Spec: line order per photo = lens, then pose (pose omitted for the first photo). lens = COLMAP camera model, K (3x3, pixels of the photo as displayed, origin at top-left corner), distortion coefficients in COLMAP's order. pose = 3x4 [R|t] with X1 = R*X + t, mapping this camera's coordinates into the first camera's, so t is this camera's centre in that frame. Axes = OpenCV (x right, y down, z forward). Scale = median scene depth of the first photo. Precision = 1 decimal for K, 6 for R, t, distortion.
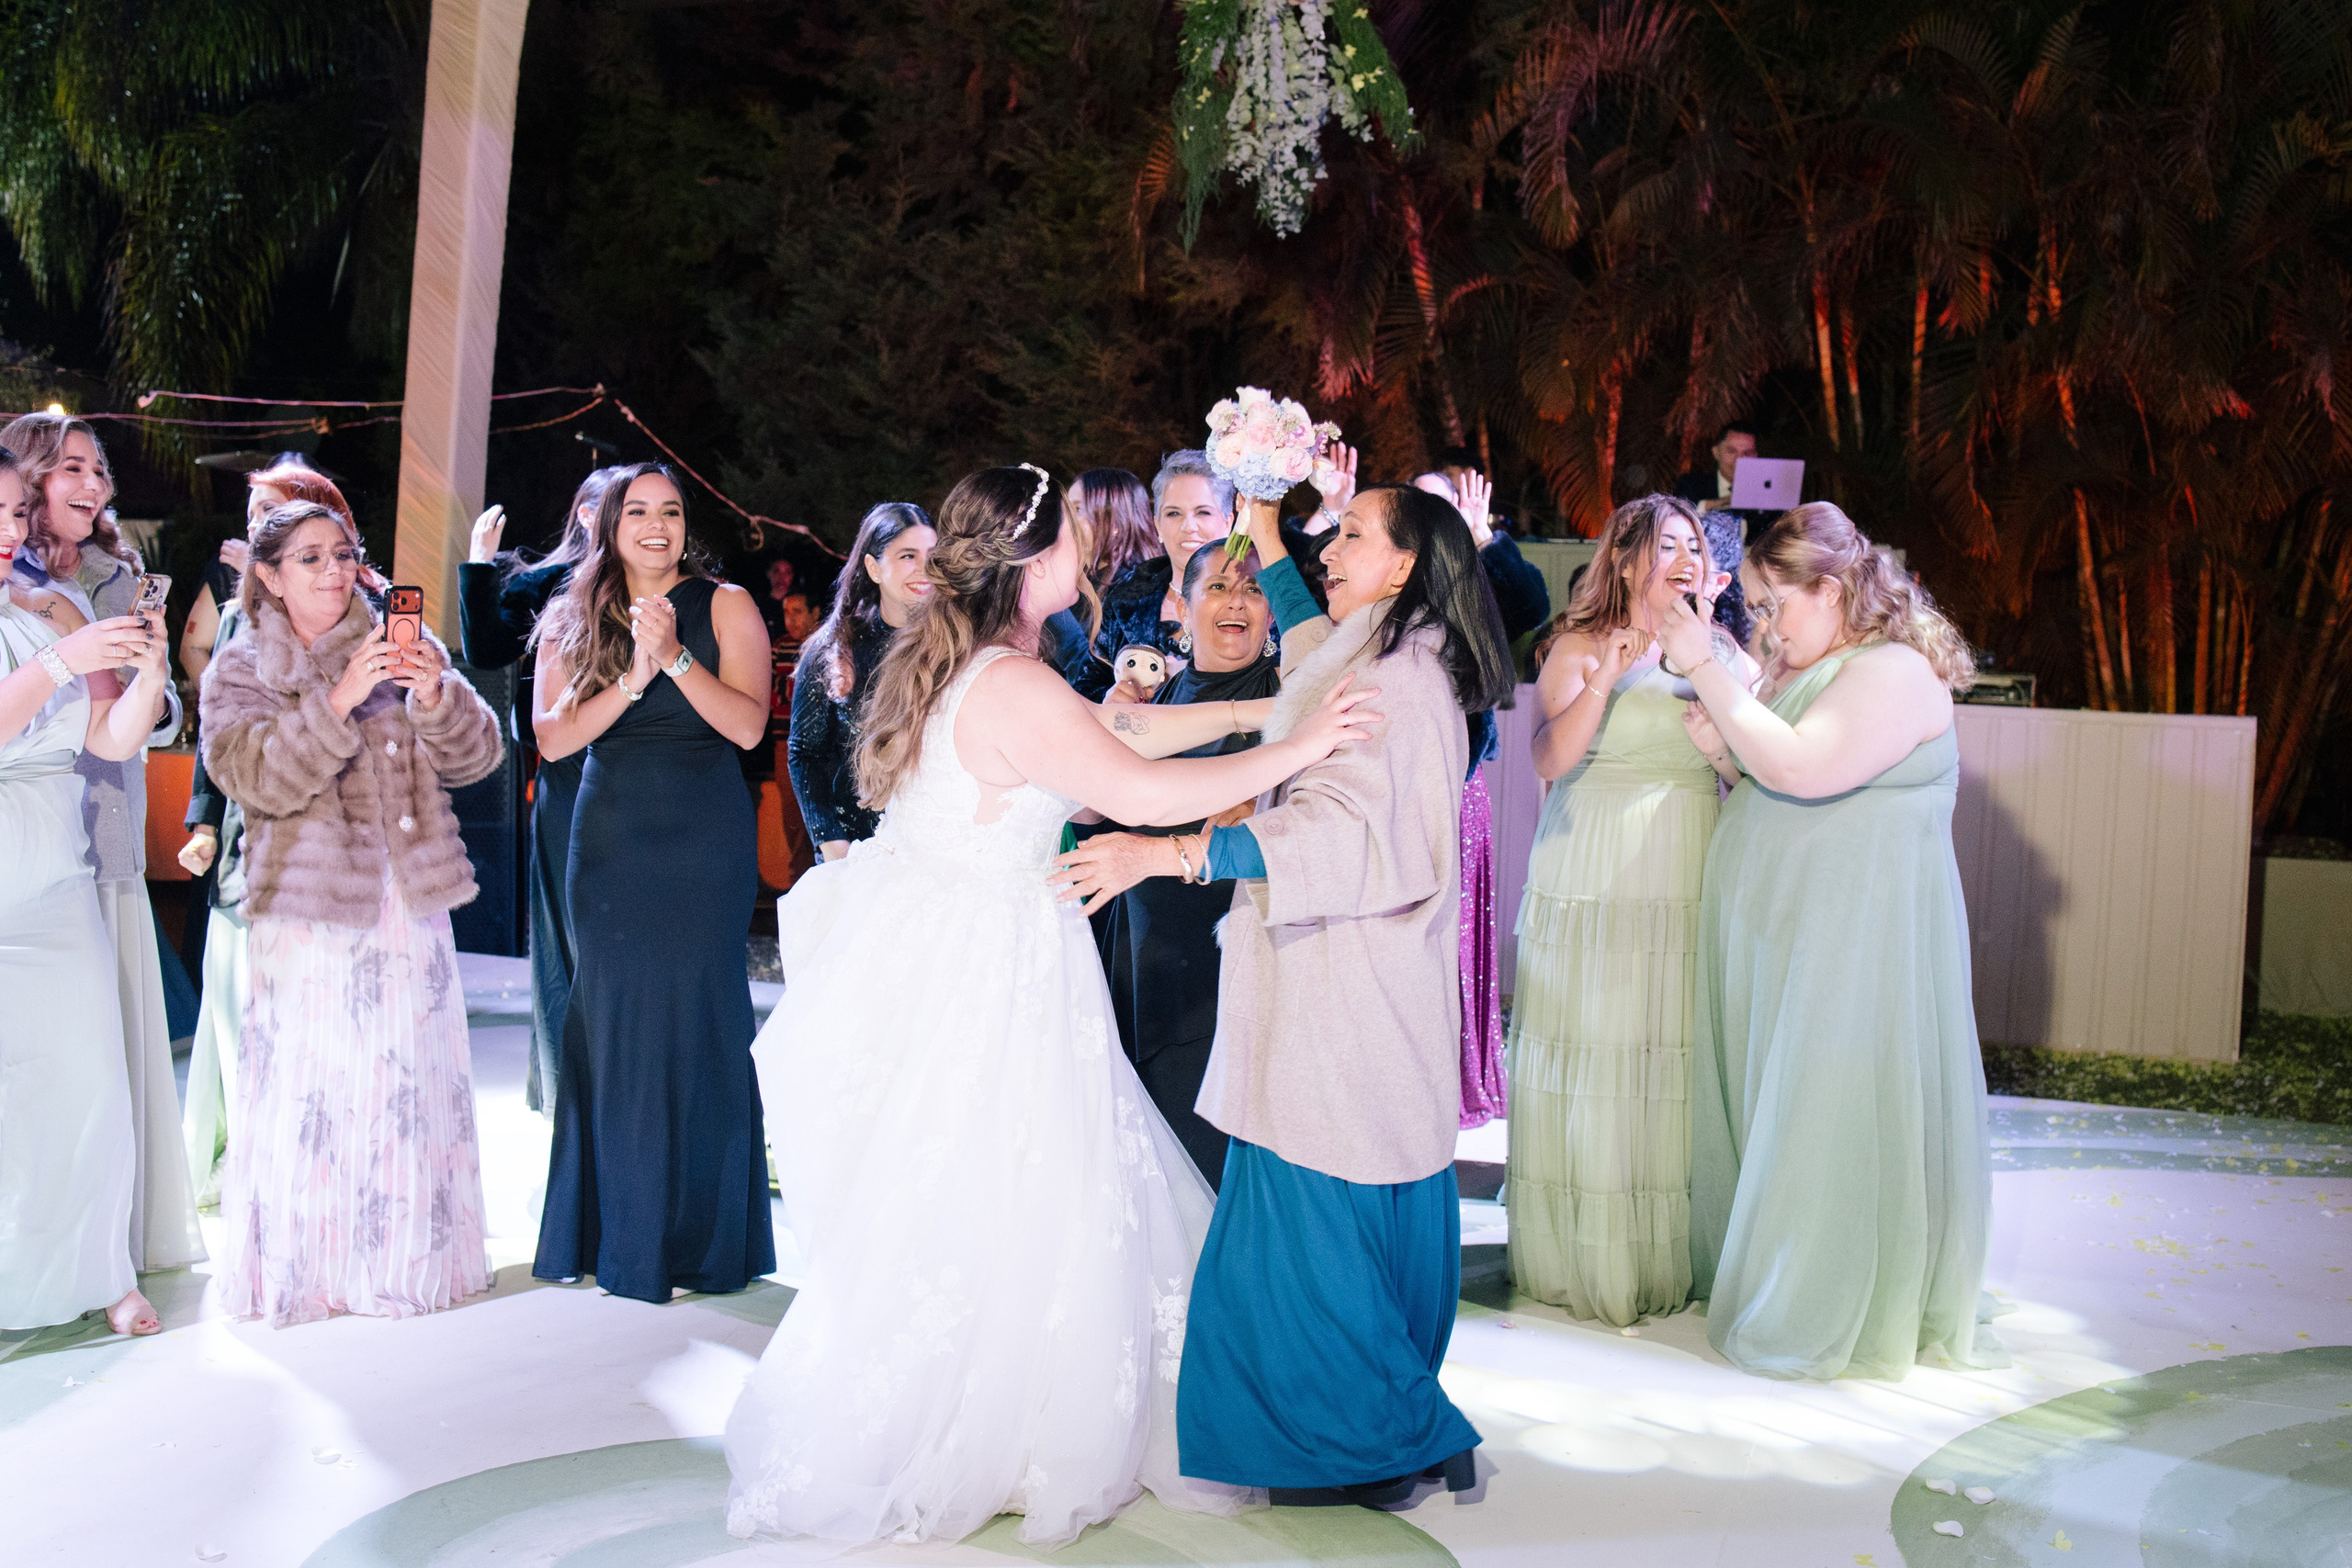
lens RADIAL K [[2407.8, 0, 1176.0], [0, 2407.8, 784.0], [0, 0, 1]] dist [-0.046521, 0.002661]
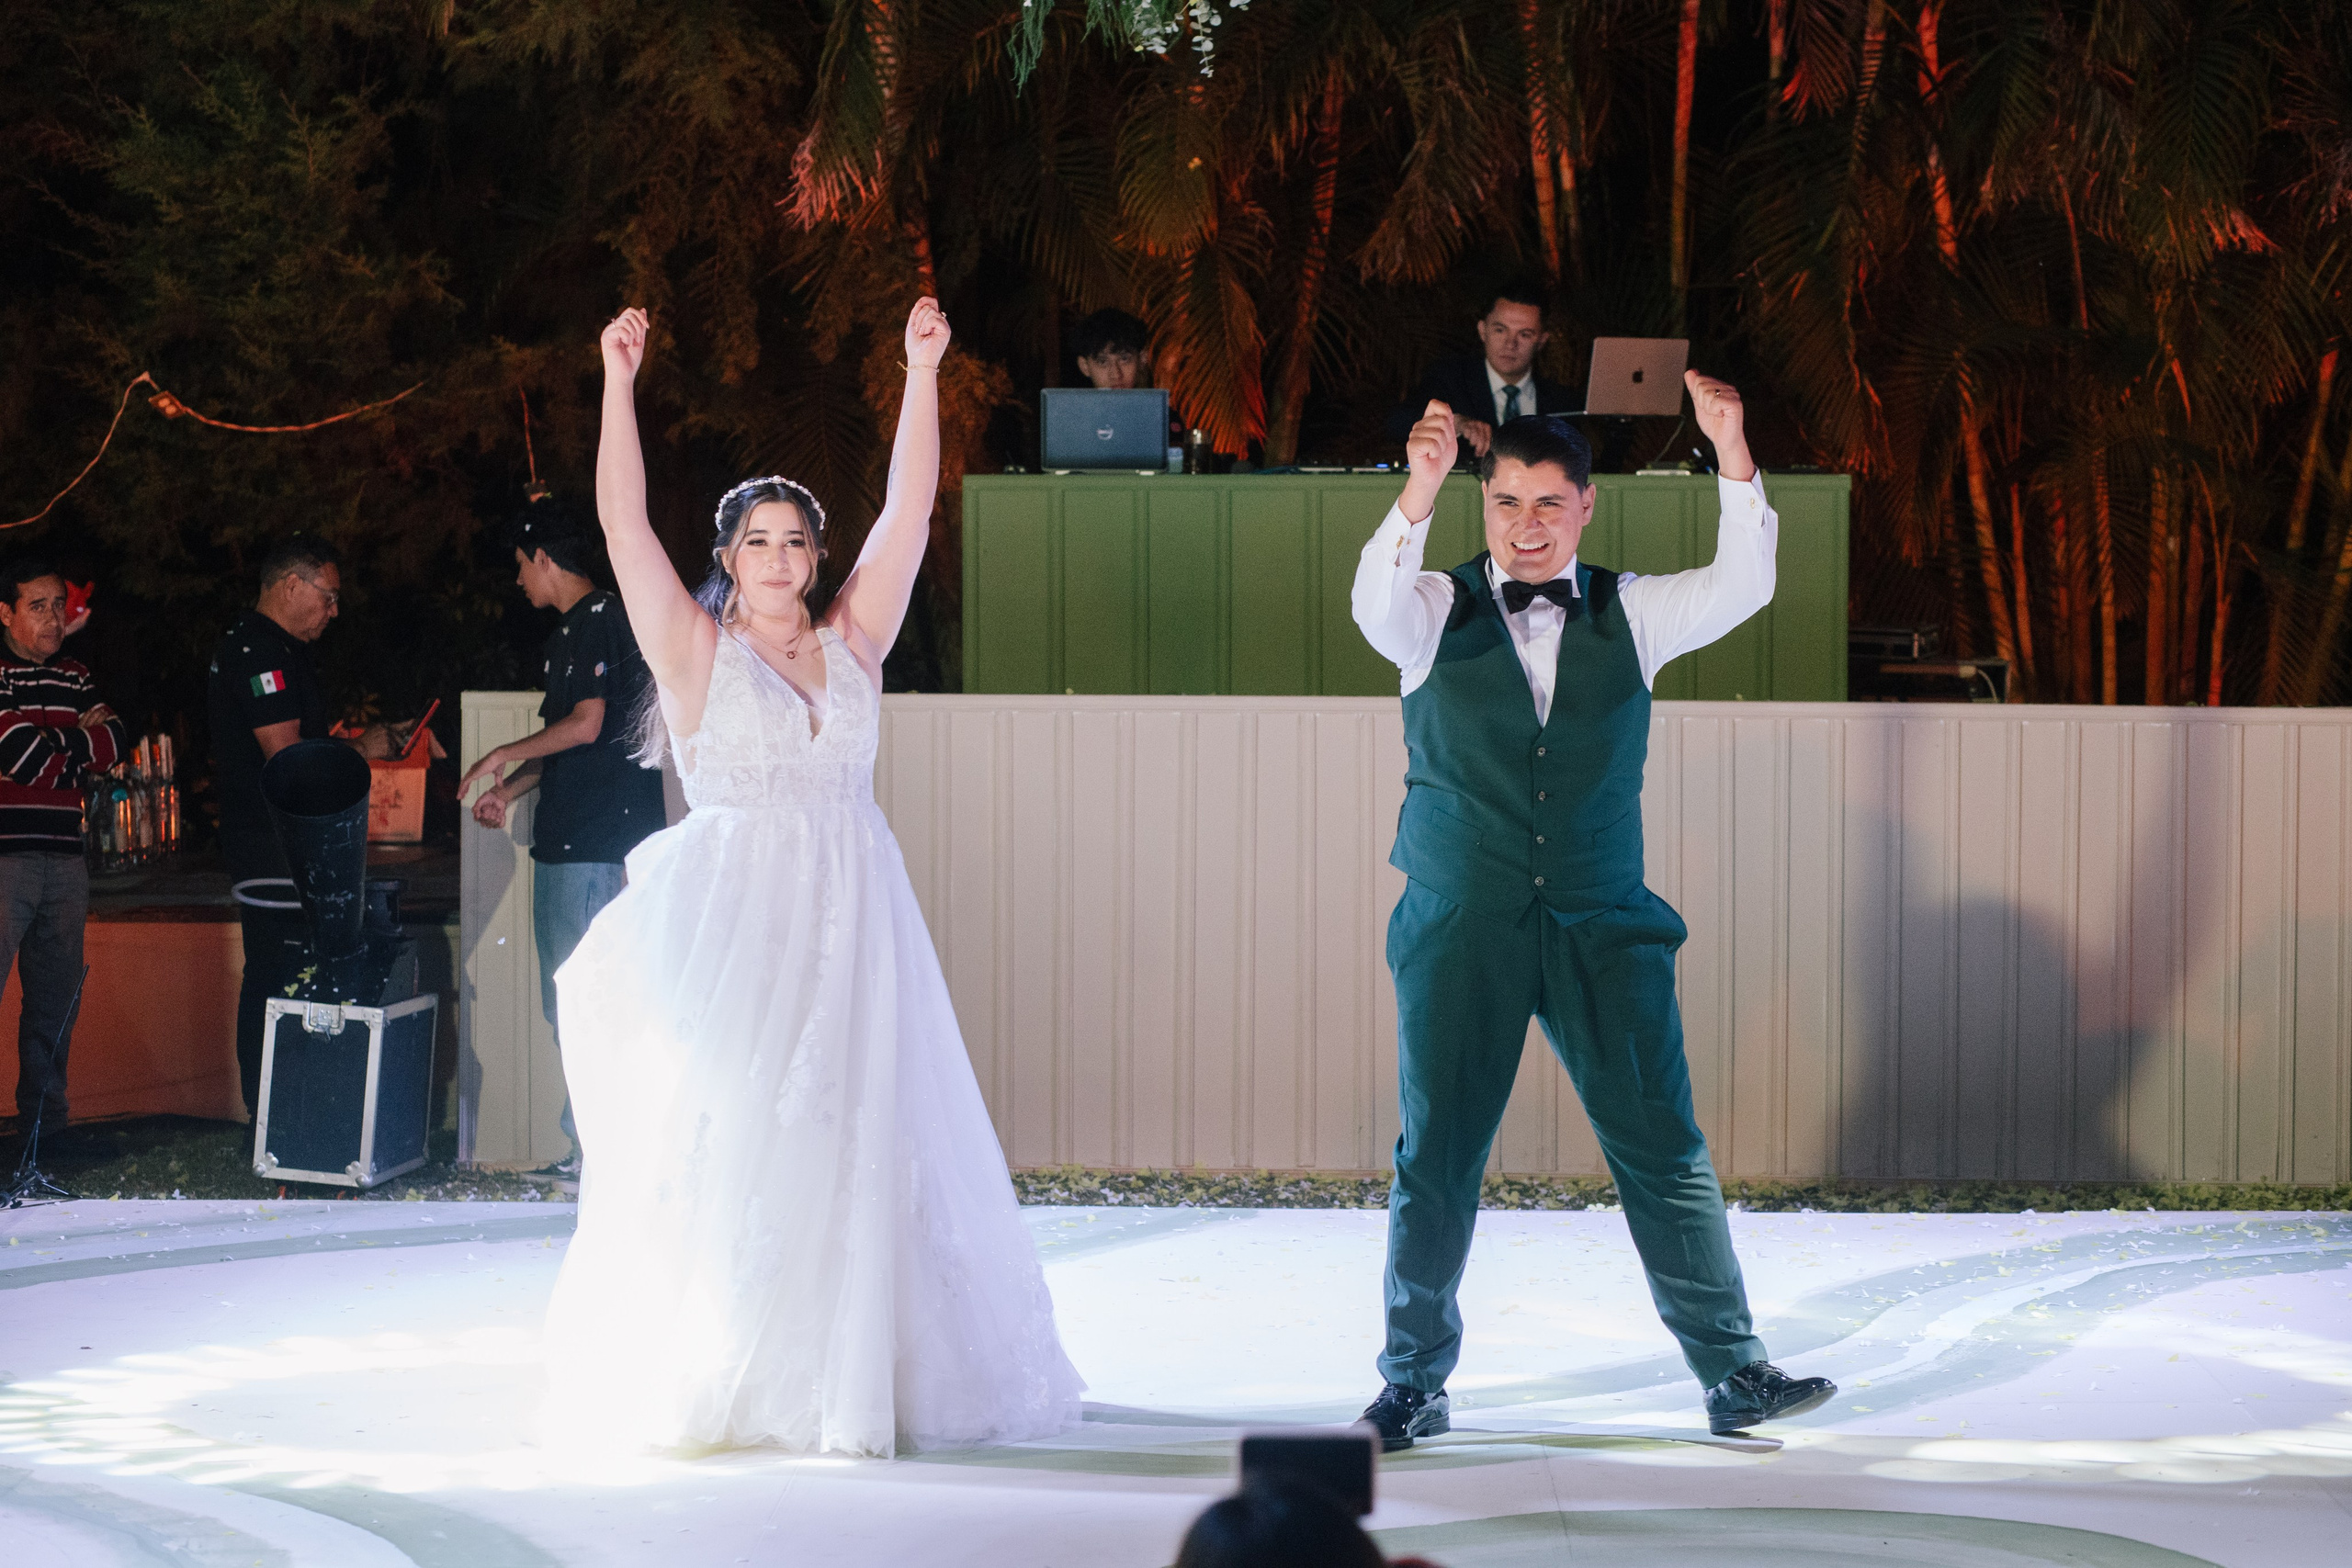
lens RADIAL K [[5774.8, 0, 1176.0], [0, 5774.8, 784.0], [0, 0, 1]] dist [-0.033393, -1.197044]
pose [[0.948018, -0.041234, 0.315533, -0.264298], [0.050401, 0.998509, -0.020943, 0.007792], [-0.314200, 0.035758, 0.948683, -0.311288]]
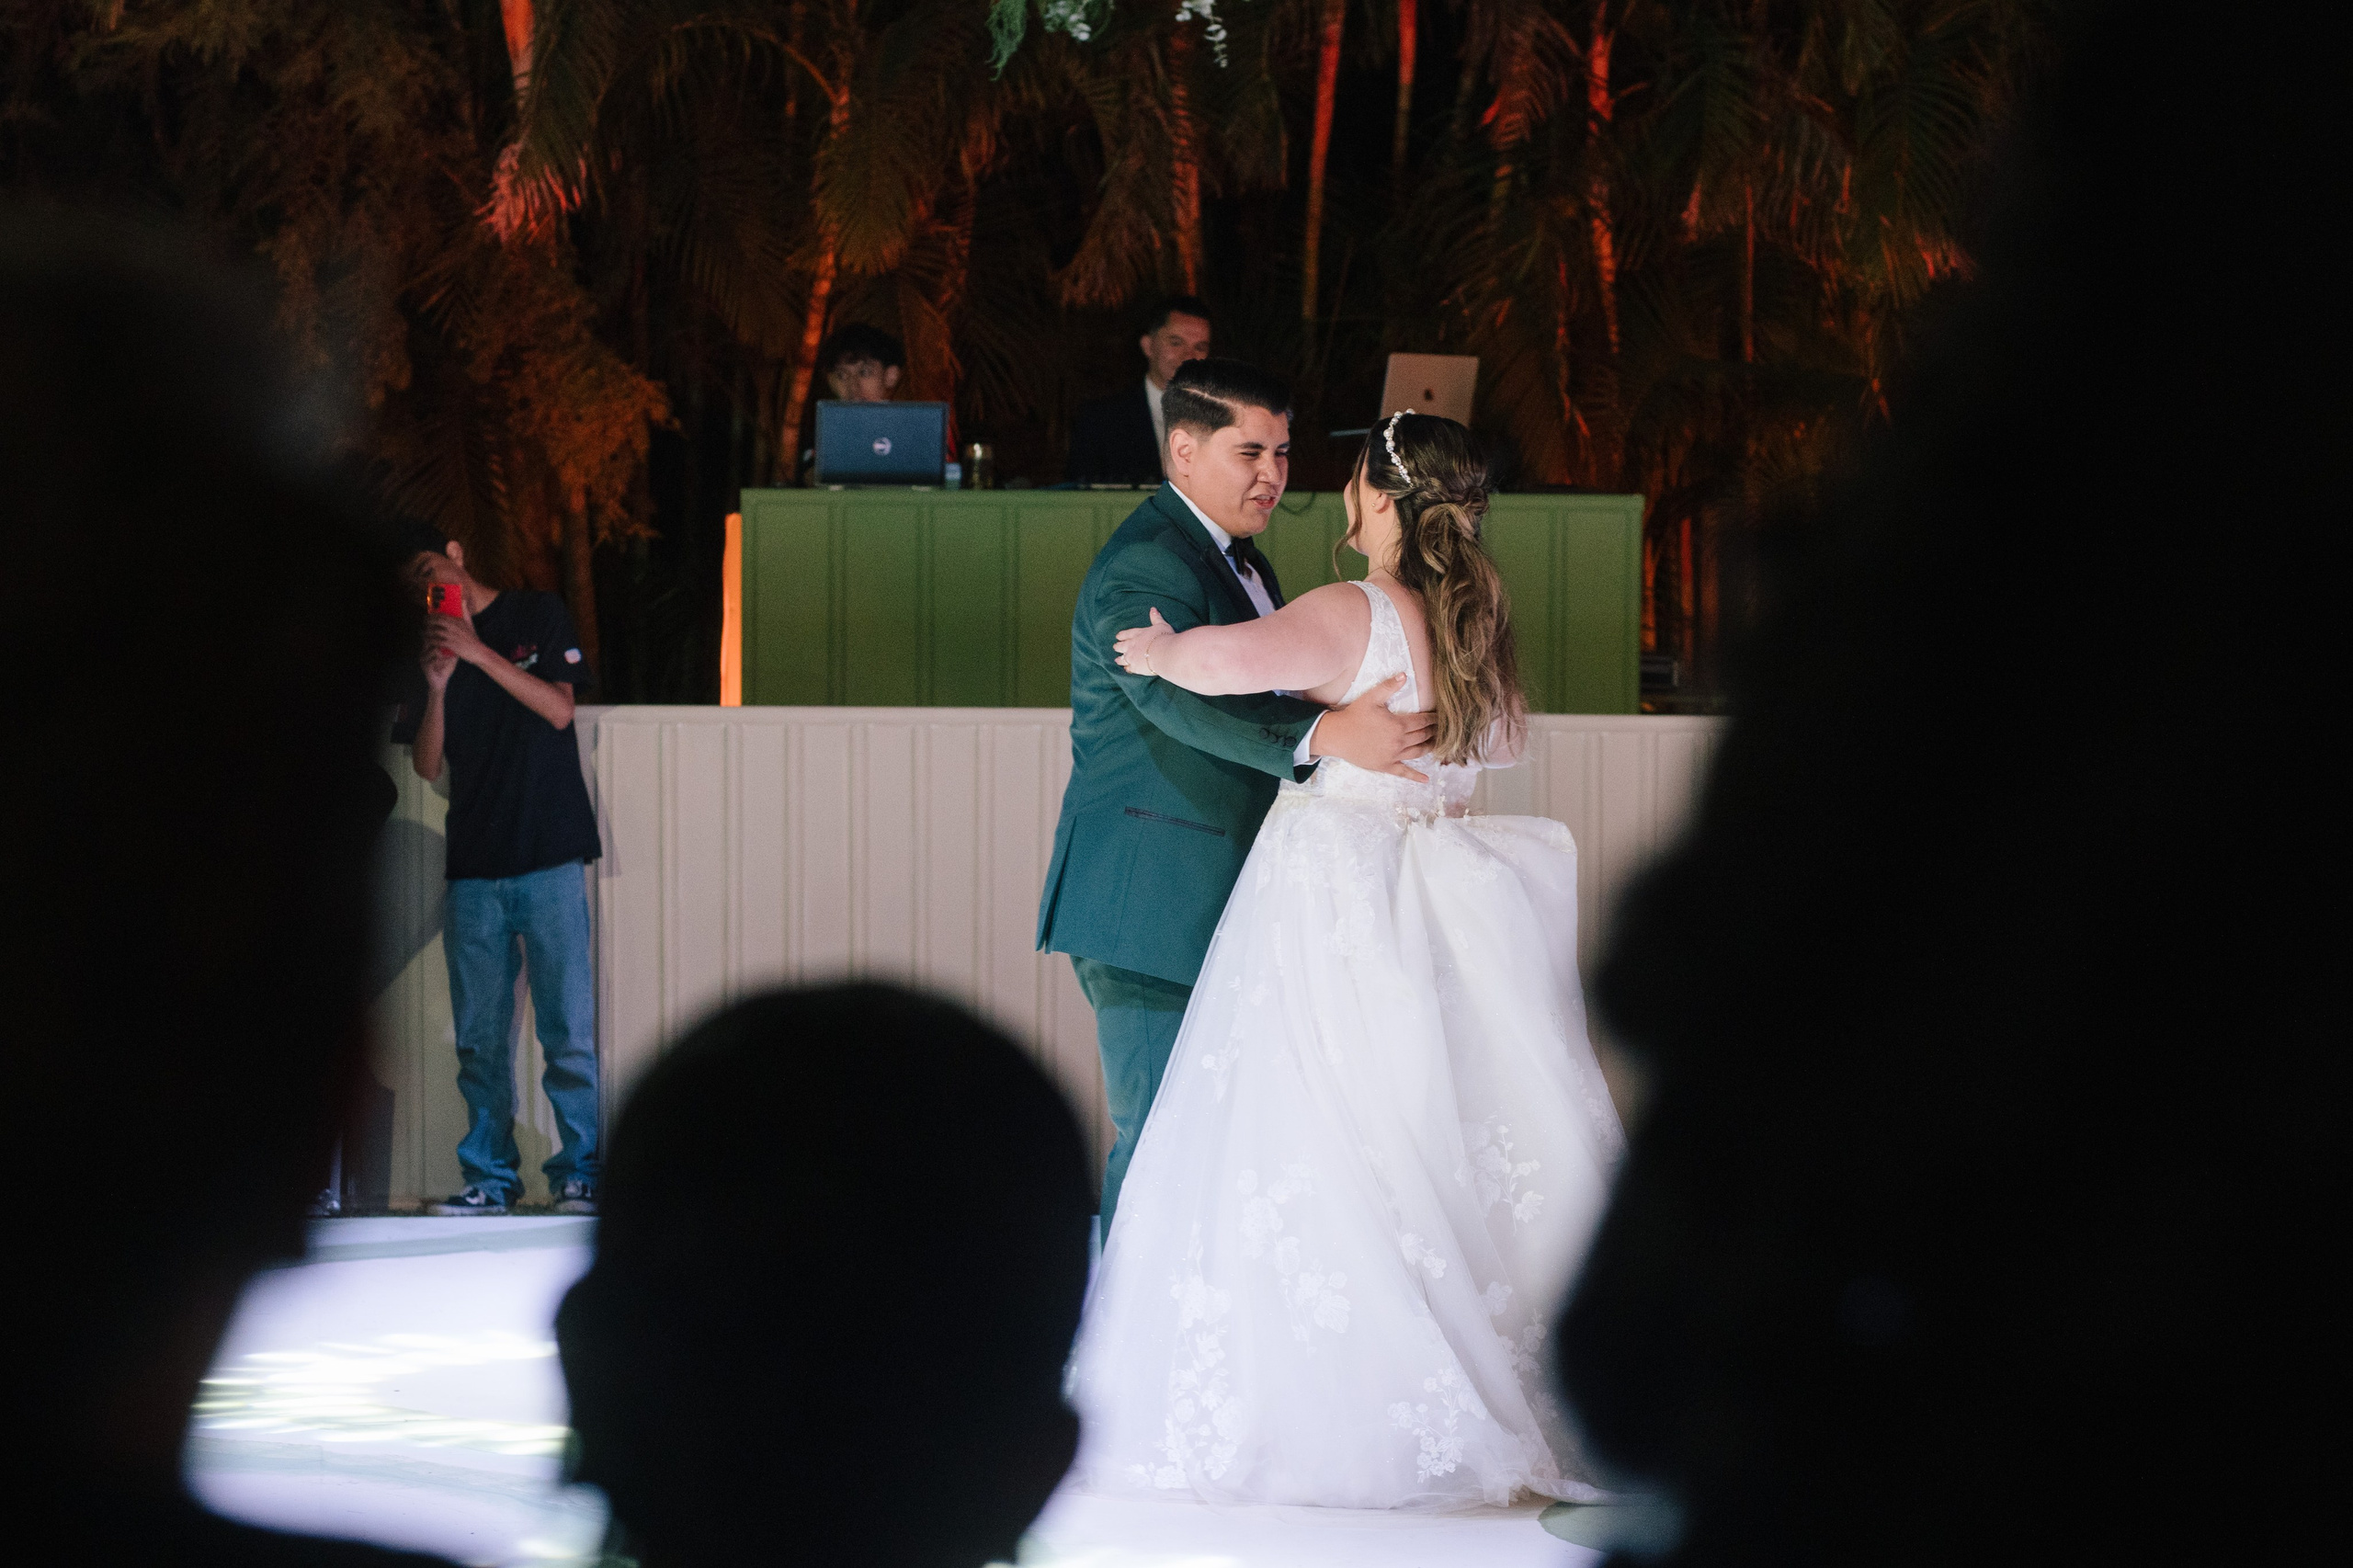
lens RADIAL K [[6183.4, 0, 1277.9], [0, 6183.4, 785.4], [0, 0, 1]] dist [-0.018414, -1.143248]
pose [[0.876182, -0.034753, 0.480725, -0.415889], [0.057980, 0.997754, -0.033546, 0.022019], [-0.478479, 0.057265, 0.876230, -0.292546]]
